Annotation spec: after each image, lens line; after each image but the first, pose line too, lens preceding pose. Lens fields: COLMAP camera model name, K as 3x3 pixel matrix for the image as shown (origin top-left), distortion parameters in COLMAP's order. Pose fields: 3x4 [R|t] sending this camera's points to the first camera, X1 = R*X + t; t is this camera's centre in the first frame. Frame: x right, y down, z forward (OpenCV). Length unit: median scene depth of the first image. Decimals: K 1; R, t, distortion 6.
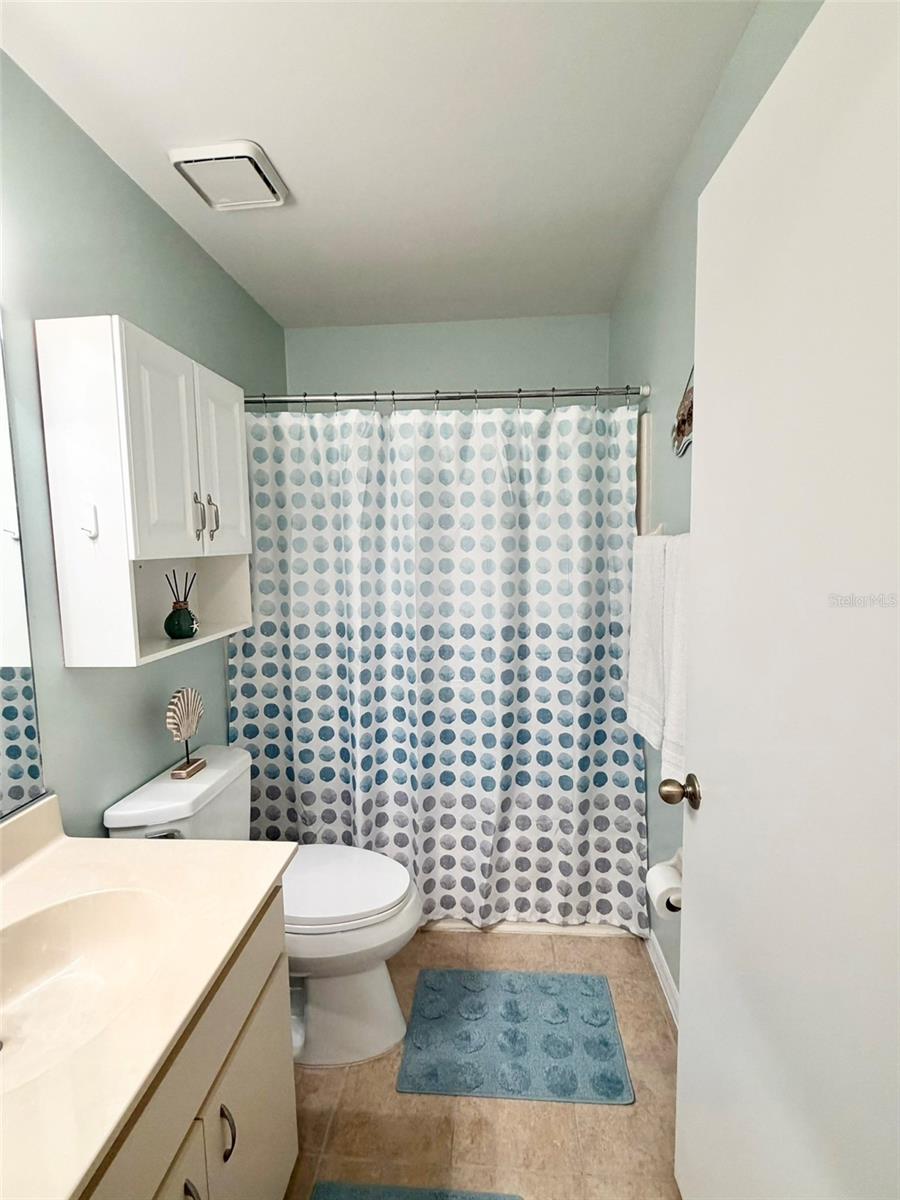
lens RADIAL K [[576.4, 0, 450.7], [0, 576.4, 601.7], [0, 0, 1]] dist [0.004195, -0.001862]
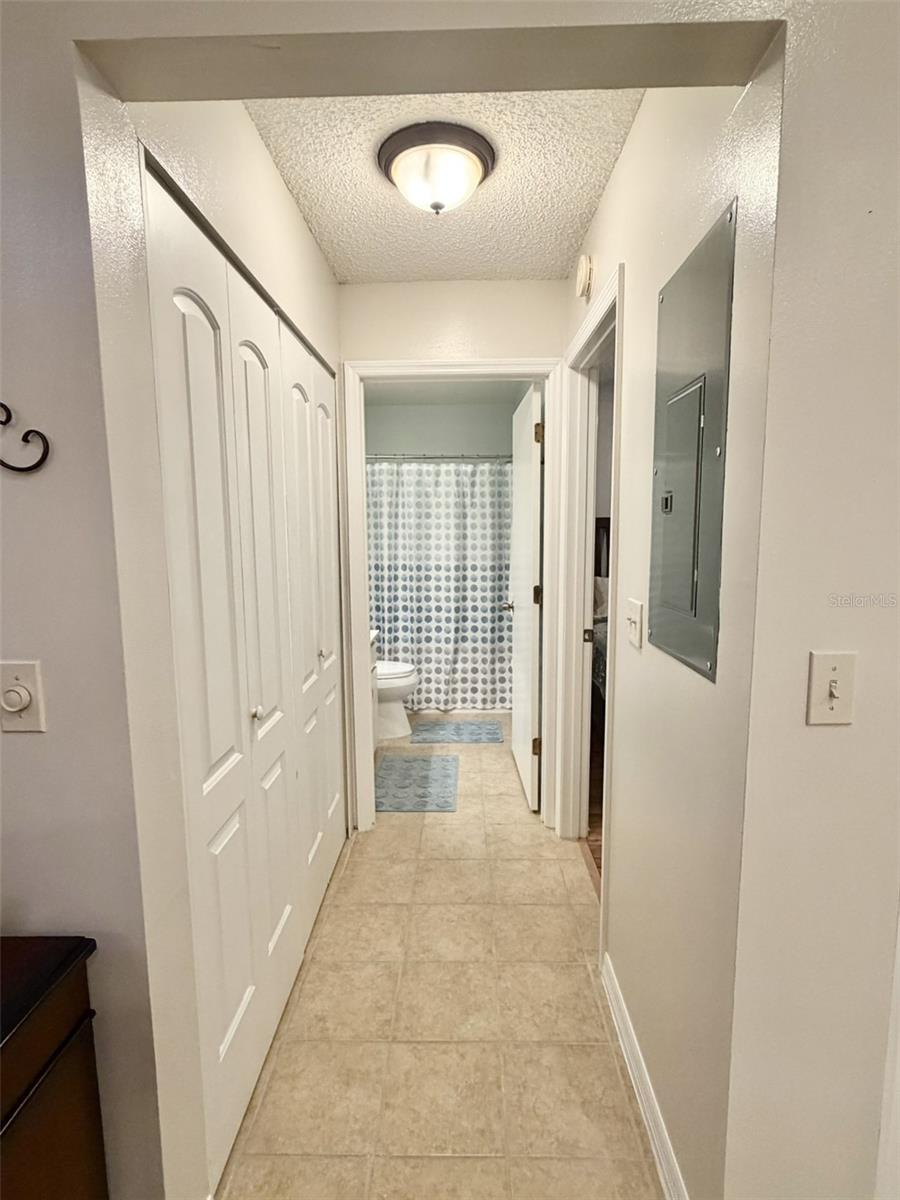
lens RADIAL K [[576.4, 0, 451.2], [0, 576.4, 596.3], [0, 0, 1]] dist [0.004195, -0.001862]
pose [[0.998195, 0.000884, 0.060045, -0.049713], [-0.002125, 0.999785, 0.020604, 0.112910], [-0.060014, -0.020694, 0.997983, -1.112759]]
